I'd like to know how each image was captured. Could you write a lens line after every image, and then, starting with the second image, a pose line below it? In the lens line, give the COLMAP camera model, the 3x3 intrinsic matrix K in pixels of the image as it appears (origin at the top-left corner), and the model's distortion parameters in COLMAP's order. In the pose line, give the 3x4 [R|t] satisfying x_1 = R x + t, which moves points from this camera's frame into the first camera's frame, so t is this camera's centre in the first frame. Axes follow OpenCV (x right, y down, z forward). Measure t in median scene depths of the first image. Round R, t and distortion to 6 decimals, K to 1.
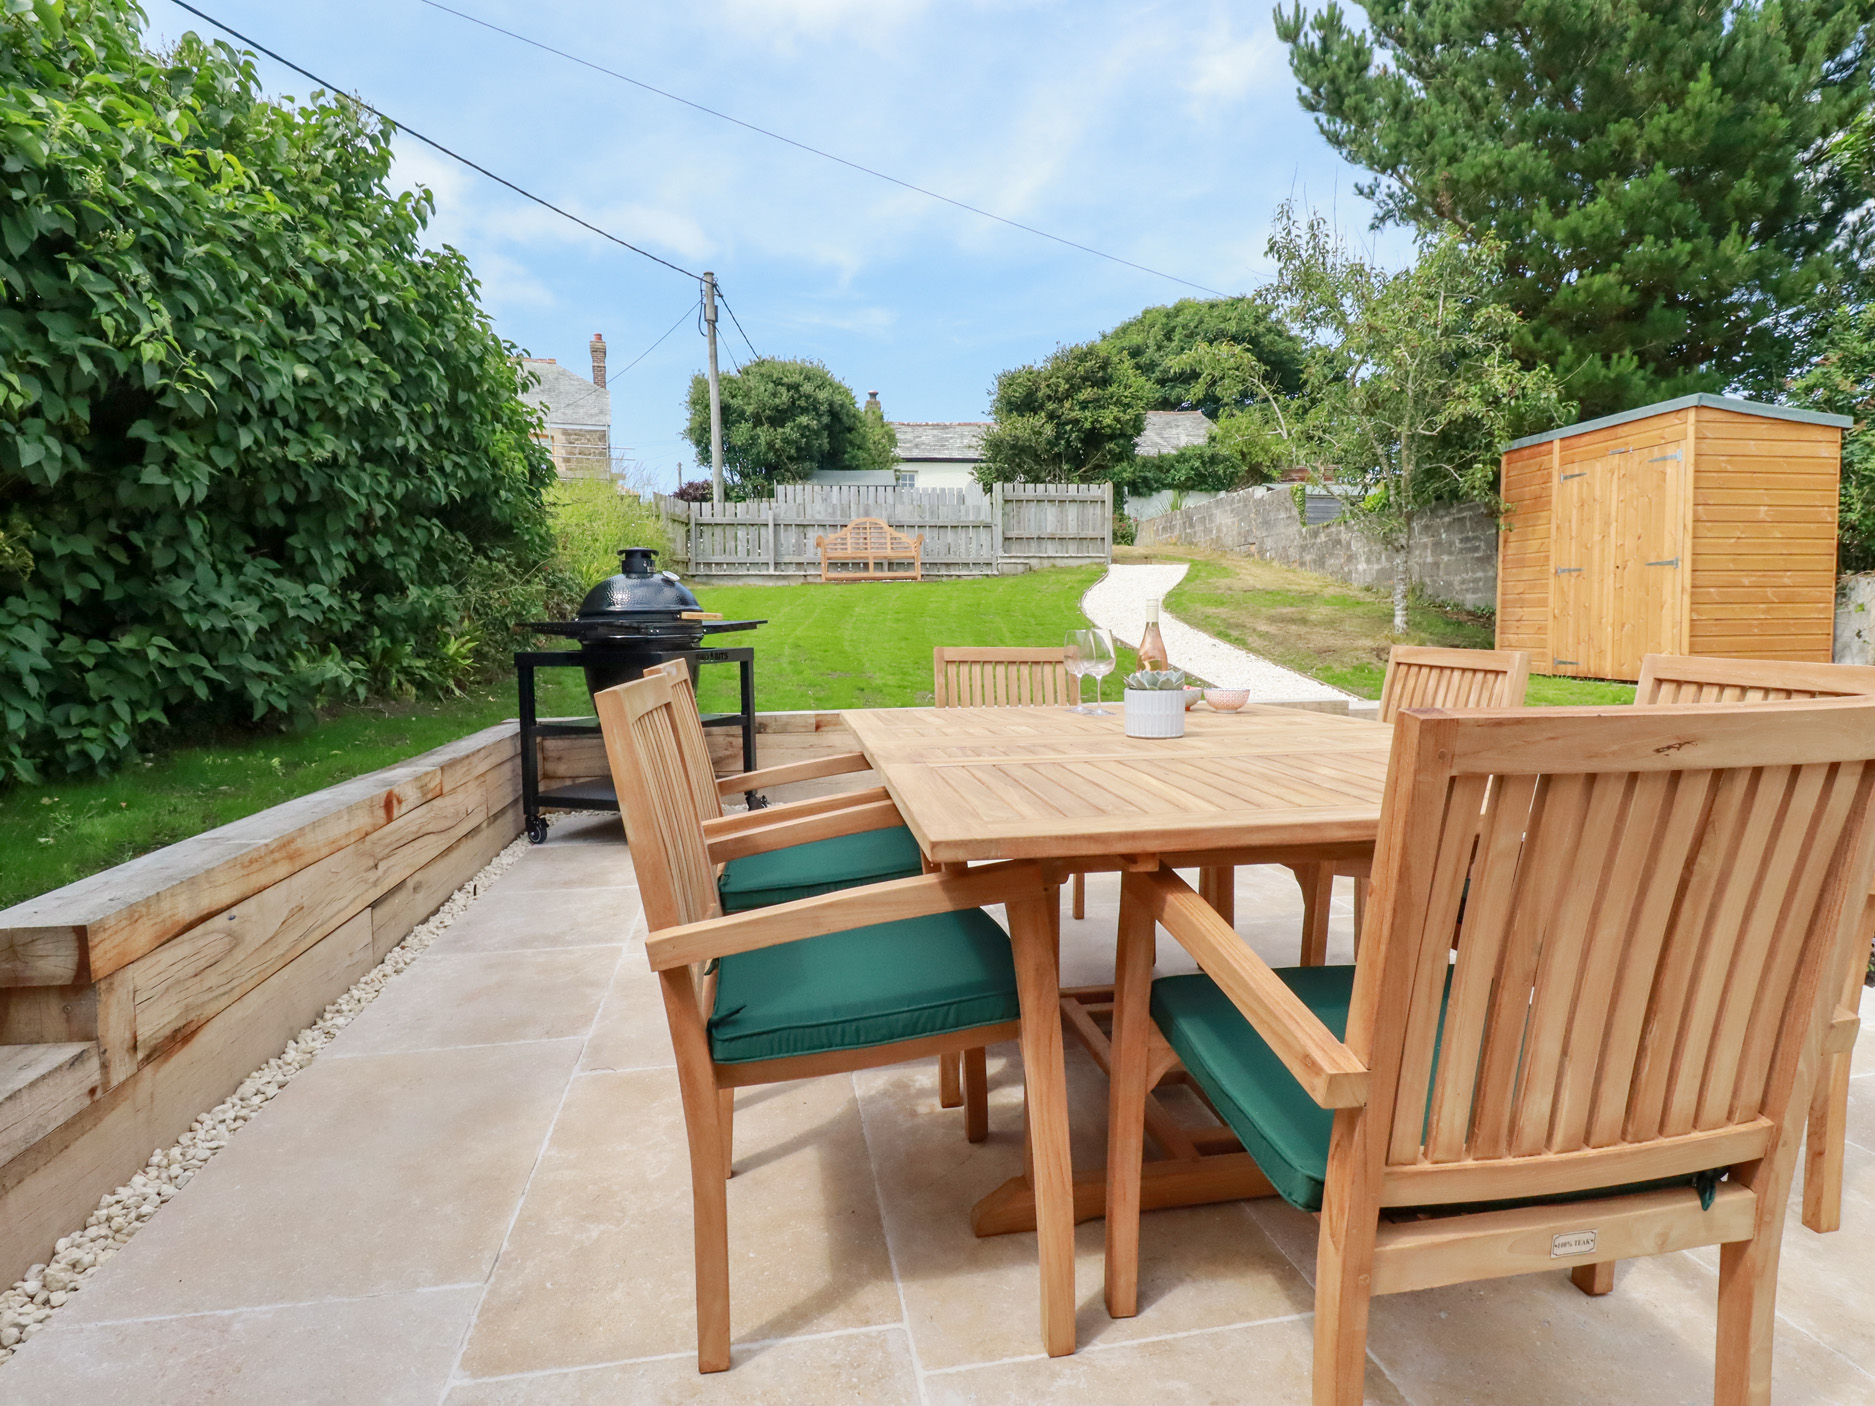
lens RADIAL K [[974.5, 0, 946.2], [0, 974.5, 695.5], [0, 0, 1]] dist [0.001987, -0.014901]
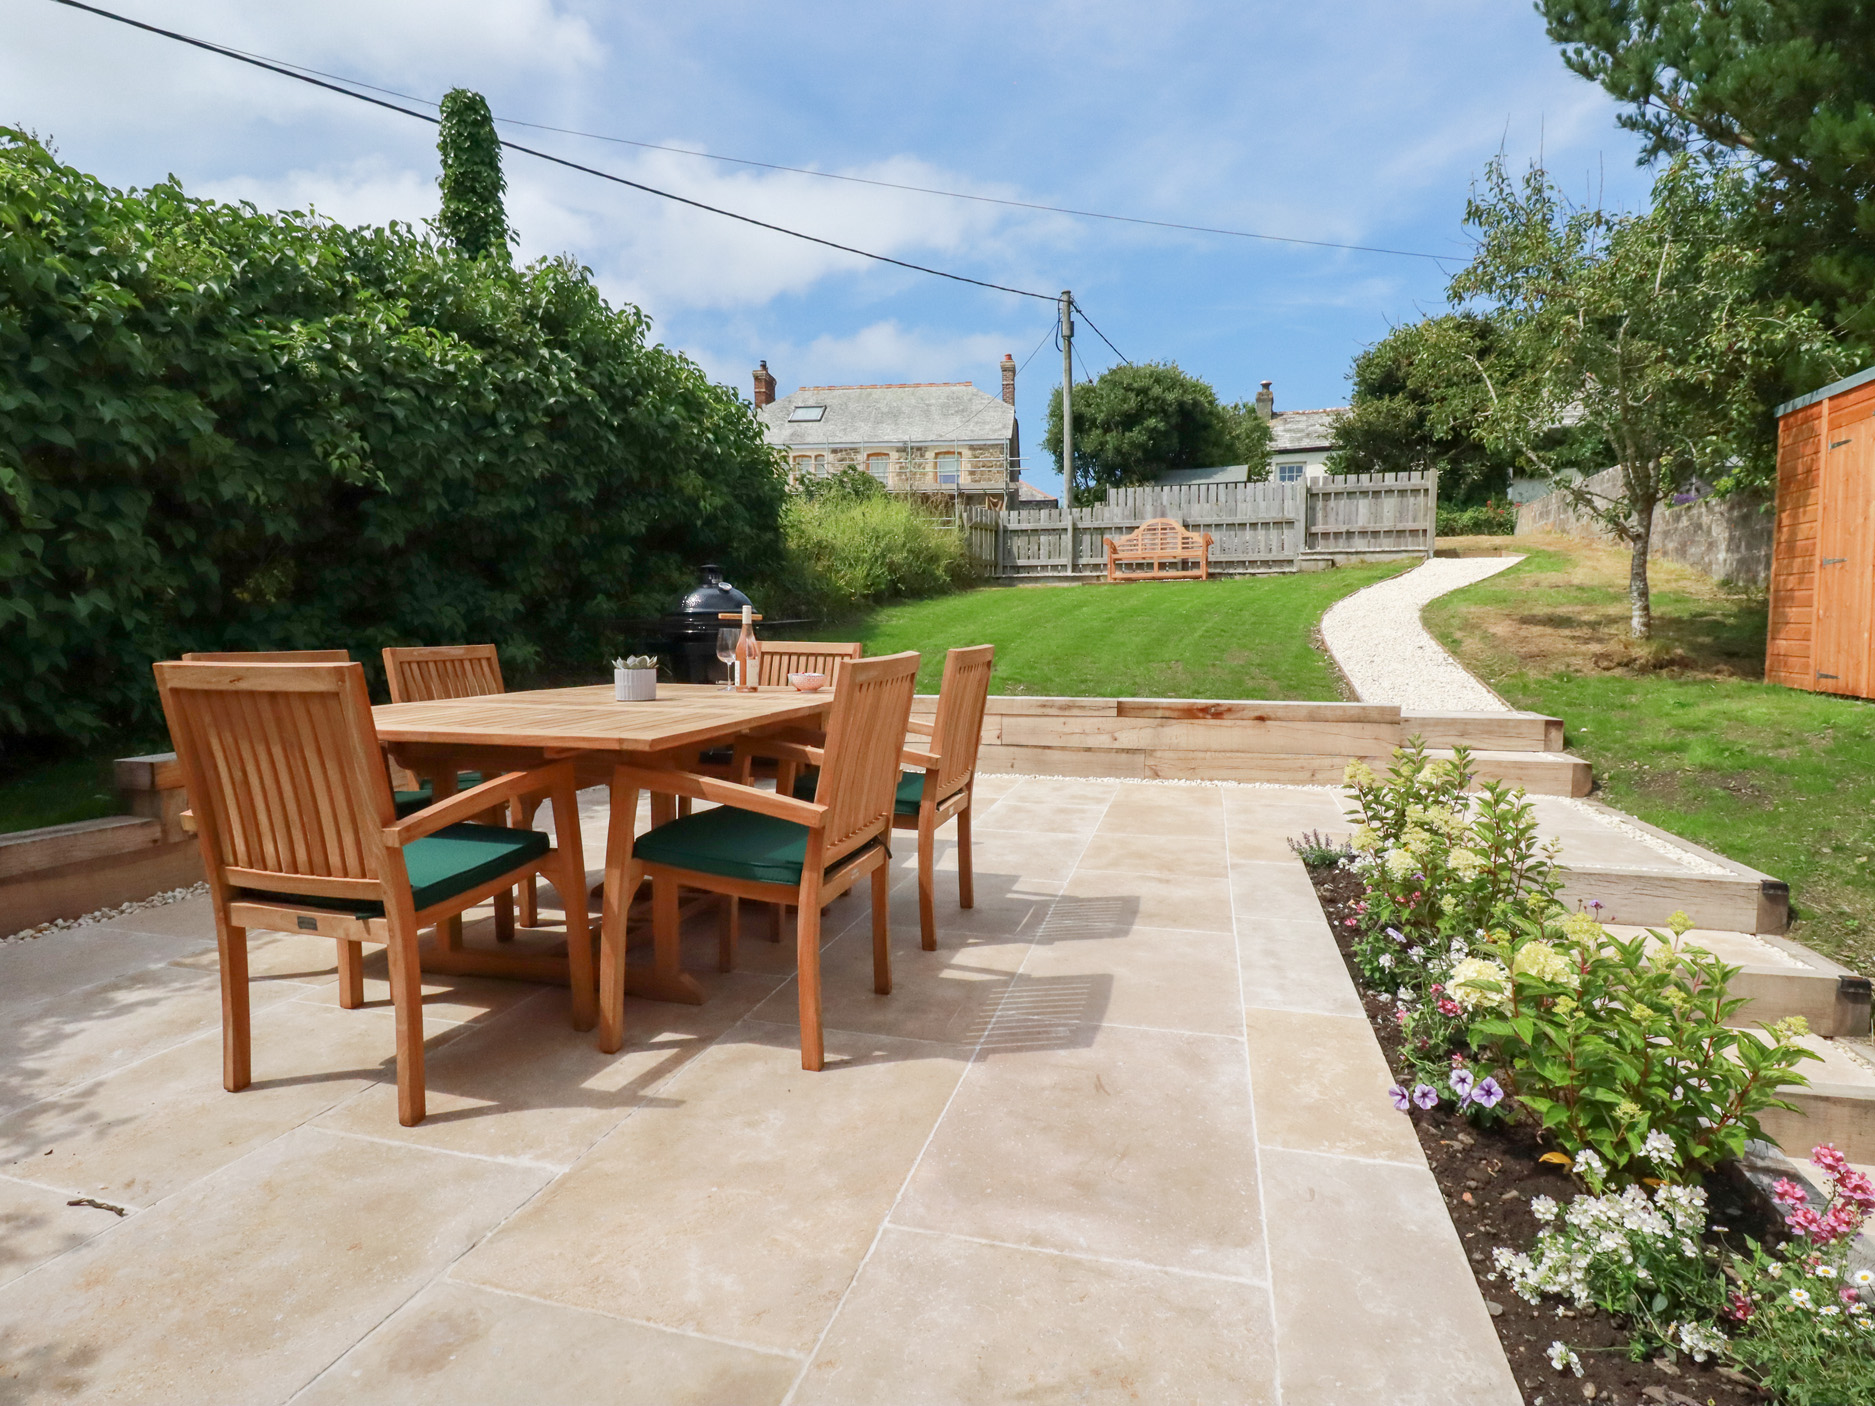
lens RADIAL K [[959.9, 0, 937.5], [0, 959.9, 703.0], [0, 0, 1]] dist [0.020459, -0.025405]
pose [[0.901421, 0.041540, -0.430946, 0.118912], [-0.036472, 0.999134, 0.020019, -0.000104], [0.431404, -0.002329, 0.902156, -0.013042]]
